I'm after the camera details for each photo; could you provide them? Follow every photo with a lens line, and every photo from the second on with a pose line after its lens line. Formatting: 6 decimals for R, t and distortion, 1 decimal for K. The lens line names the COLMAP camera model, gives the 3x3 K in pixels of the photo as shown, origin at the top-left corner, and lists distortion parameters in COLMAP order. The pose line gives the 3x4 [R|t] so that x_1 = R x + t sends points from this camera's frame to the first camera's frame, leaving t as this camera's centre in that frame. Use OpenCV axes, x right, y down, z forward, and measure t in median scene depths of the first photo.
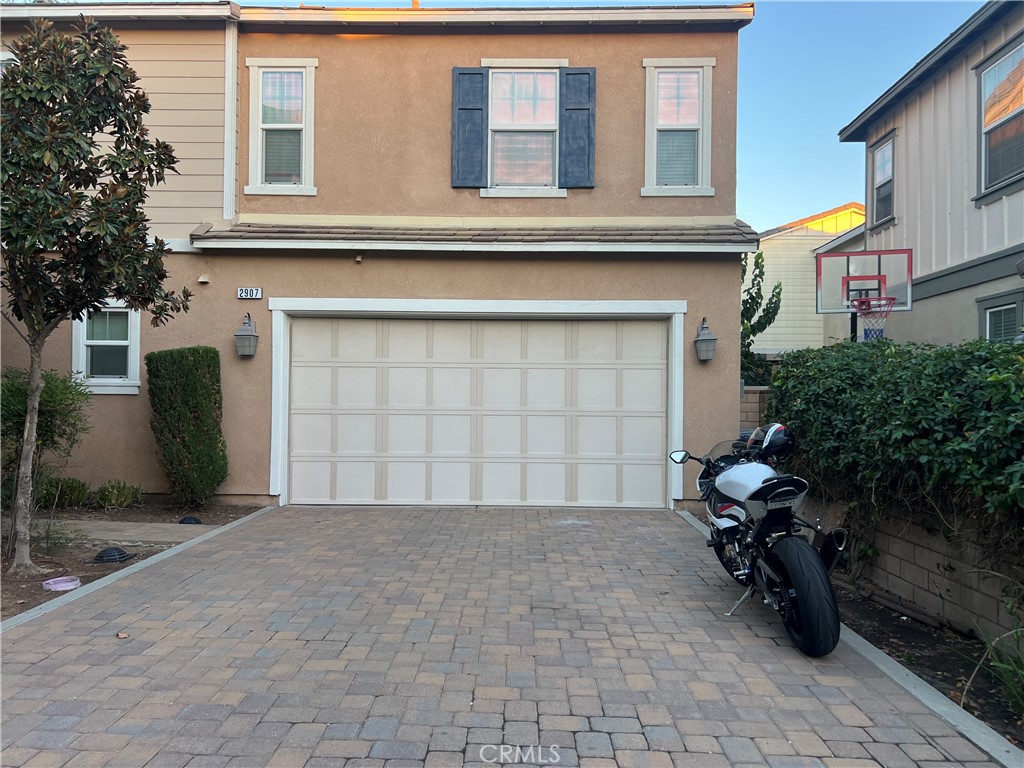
lens RADIAL K [[831.9, 0, 512.0], [0, 831.9, 384.0], [0, 0, 1]] dist [0.047637, -0.004034]
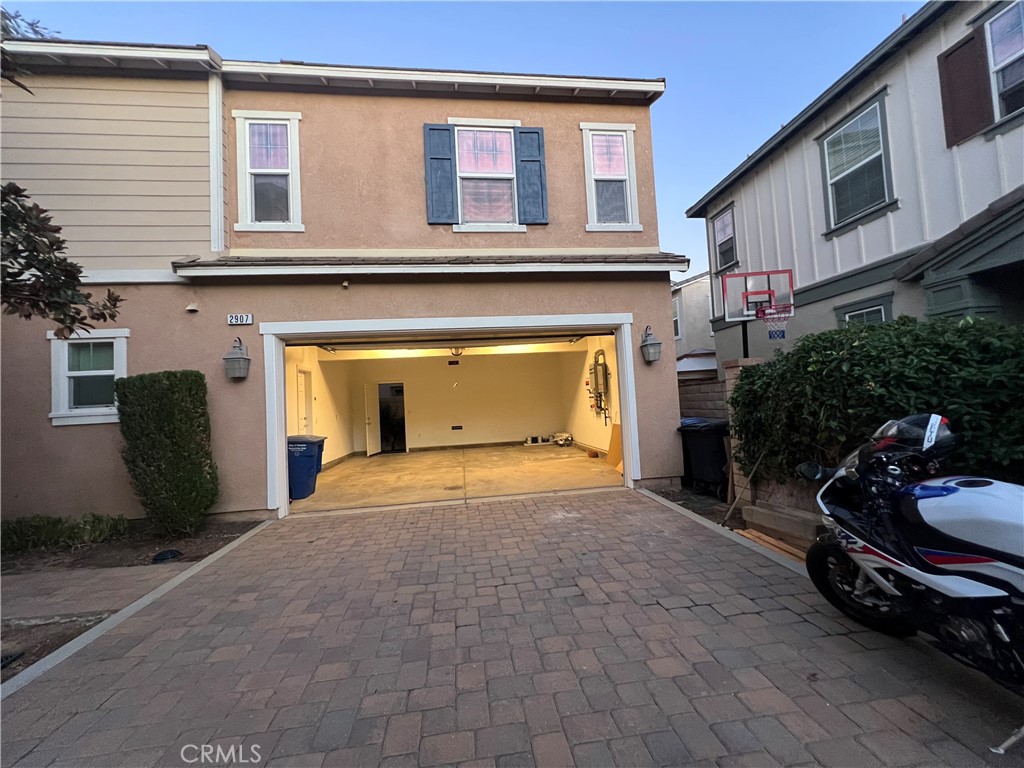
lens RADIAL K [[409.9, 0, 512.0], [0, 409.9, 384.0], [0, 0, 1]] dist [-0.000442, 0.000169]
pose [[0.986245, -0.054819, 0.155936, -0.058117], [0.058904, 0.998028, -0.021694, 0.004774], [-0.154439, 0.030581, 0.987529, 0.429028]]
